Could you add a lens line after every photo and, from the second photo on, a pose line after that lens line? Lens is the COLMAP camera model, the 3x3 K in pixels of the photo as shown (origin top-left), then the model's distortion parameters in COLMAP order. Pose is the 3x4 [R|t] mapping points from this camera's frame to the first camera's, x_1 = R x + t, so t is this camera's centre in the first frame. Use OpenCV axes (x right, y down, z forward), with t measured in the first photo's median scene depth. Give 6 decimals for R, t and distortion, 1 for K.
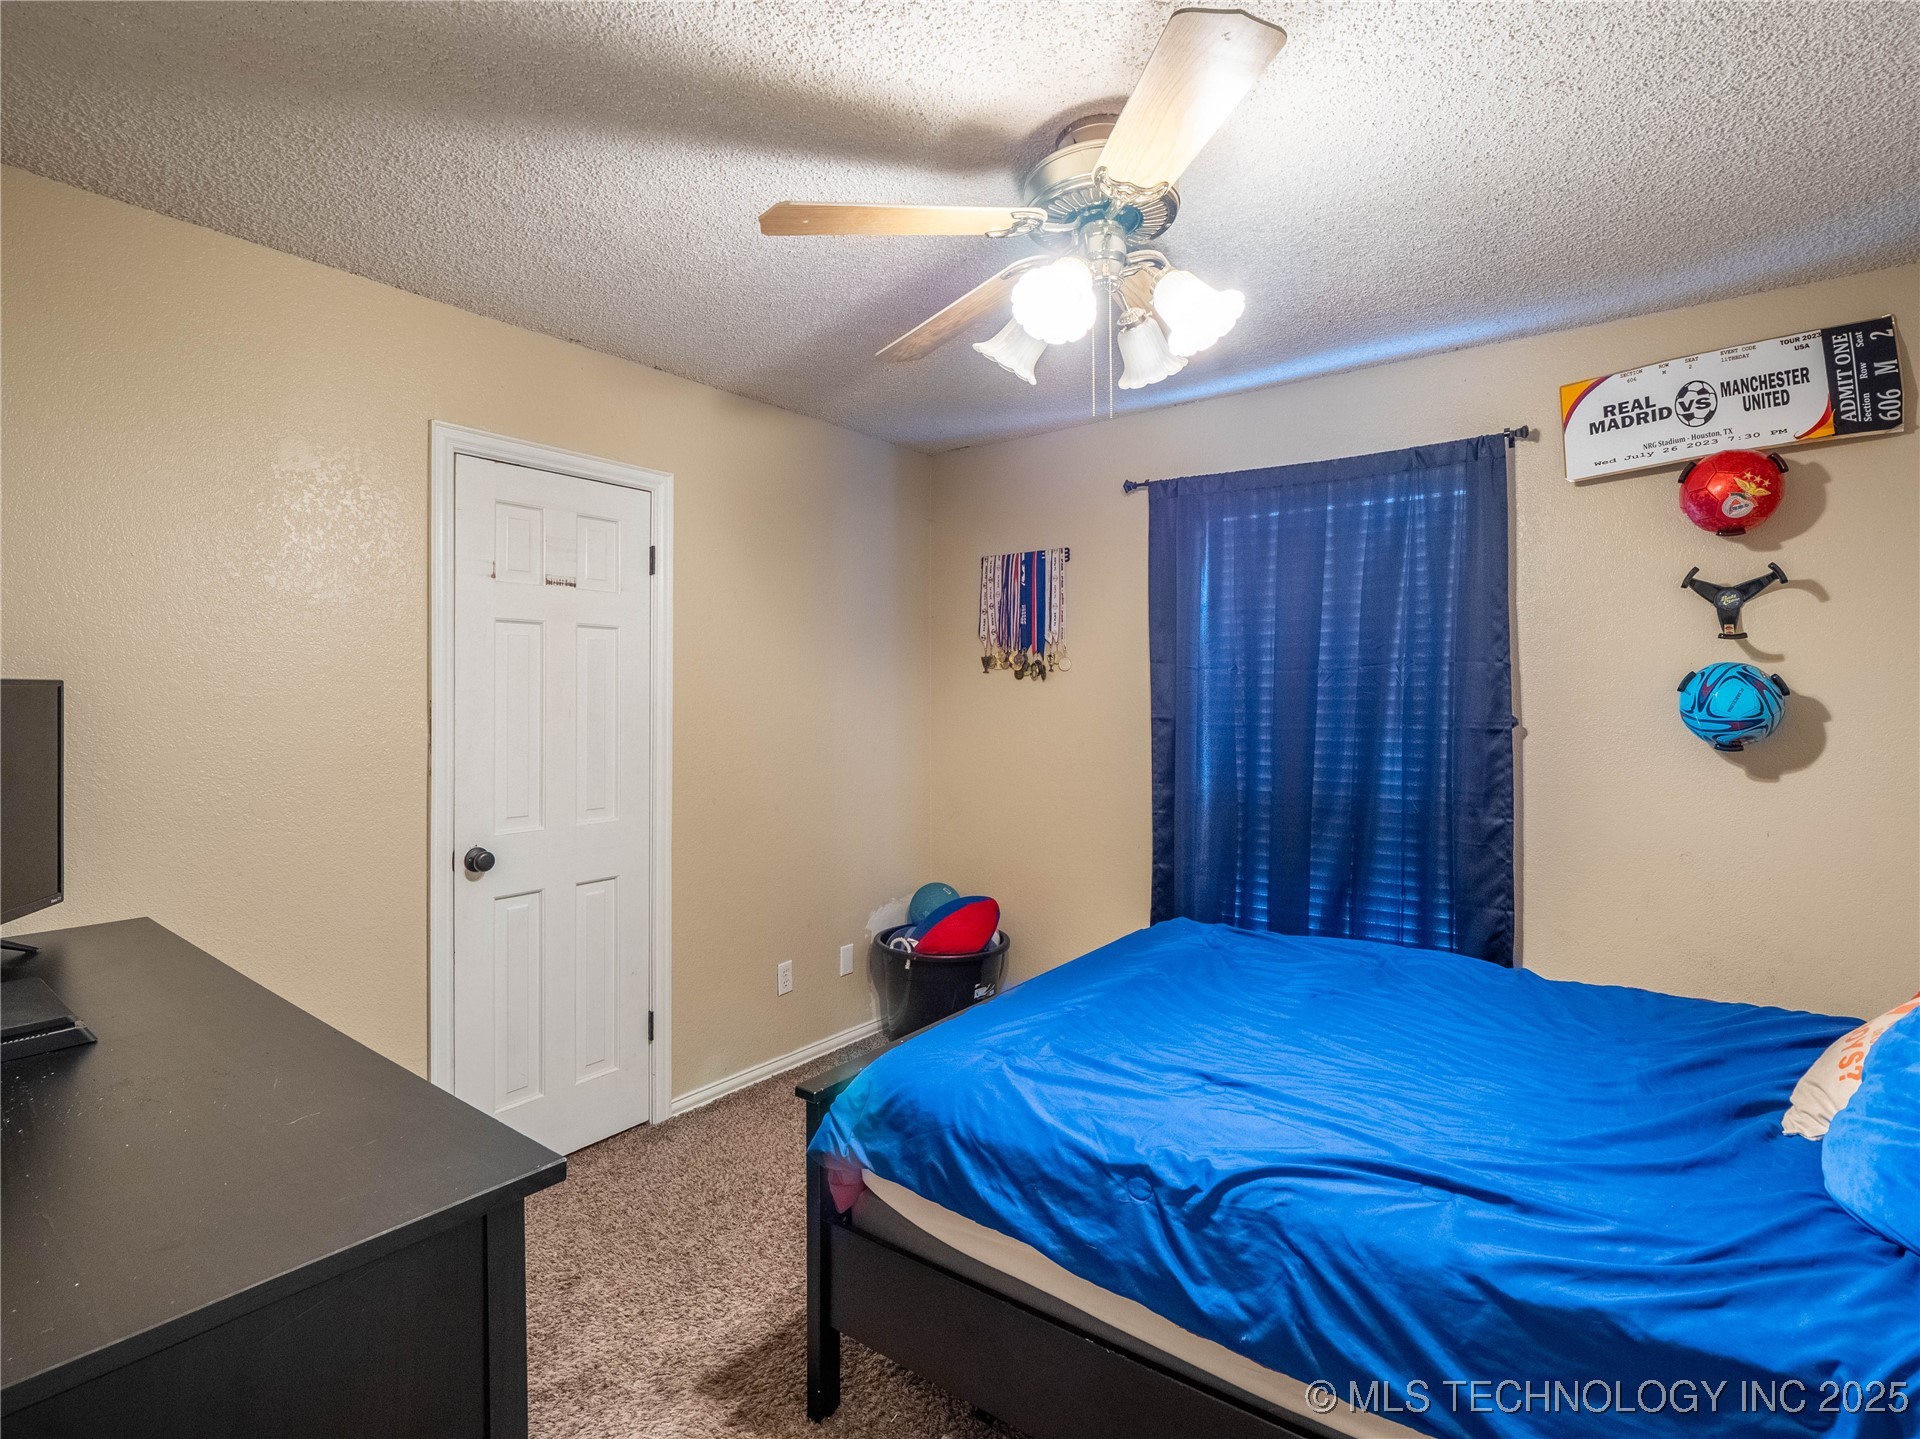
lens RADIAL K [[923.4, 0, 960.0], [0, 923.4, 719.5], [0, 0, 1]] dist [-0.001574, -0.000501]
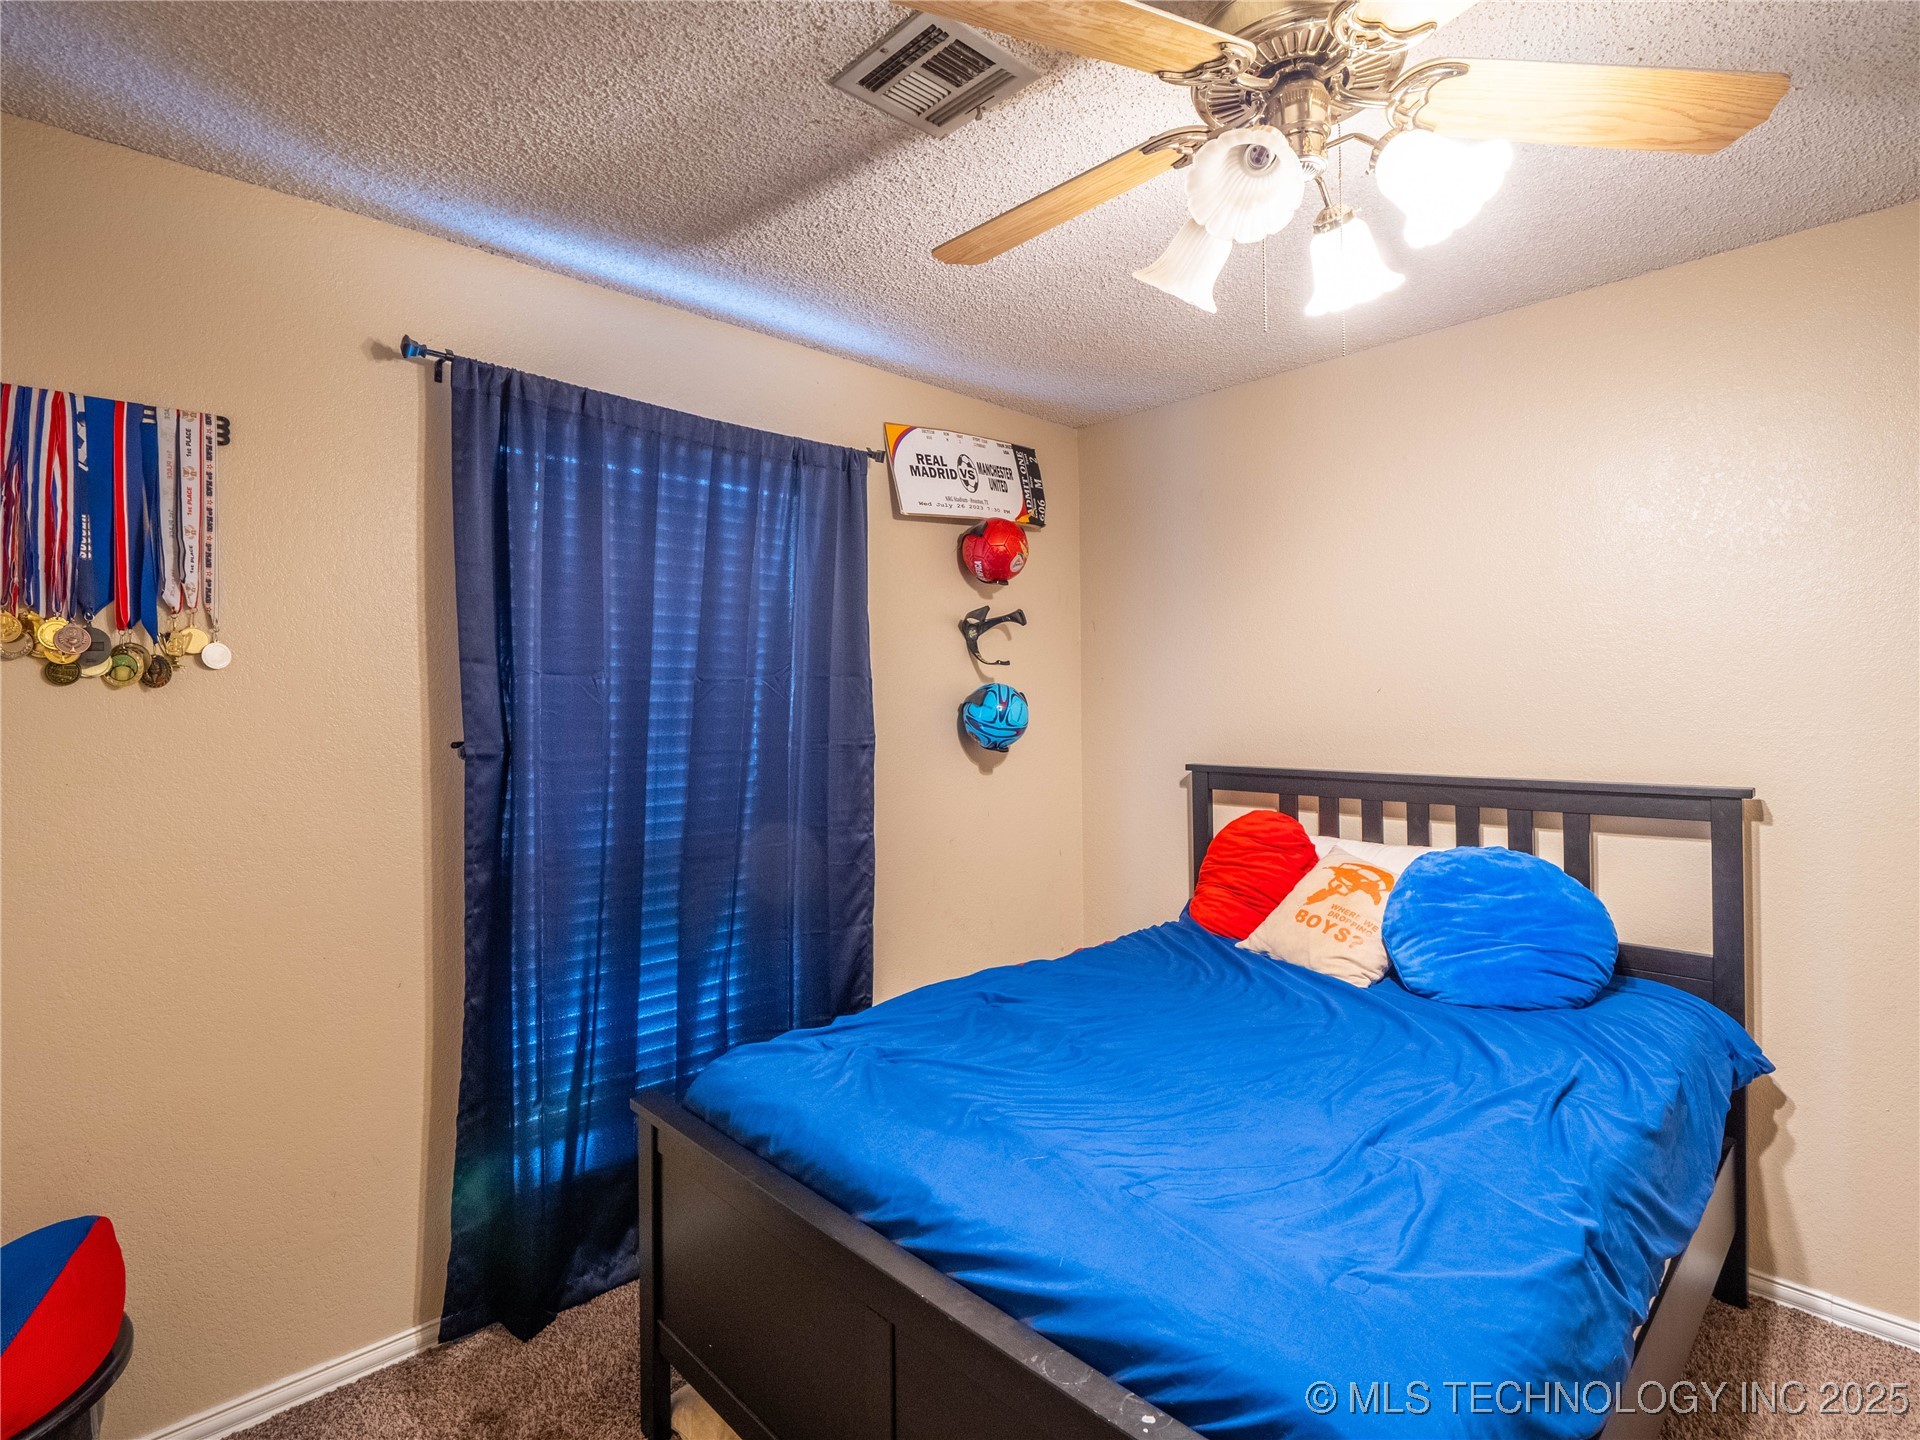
lens RADIAL K [[961.3, 0, 956.3], [0, 961.3, 693.7], [0, 0, 1]] dist [0.006630, -0.016339]
pose [[0.165105, 0.003054, 0.986271, -0.455841], [0.029661, 0.999528, -0.008061, -0.034740], [-0.985830, 0.030585, 0.164937, 0.771101]]
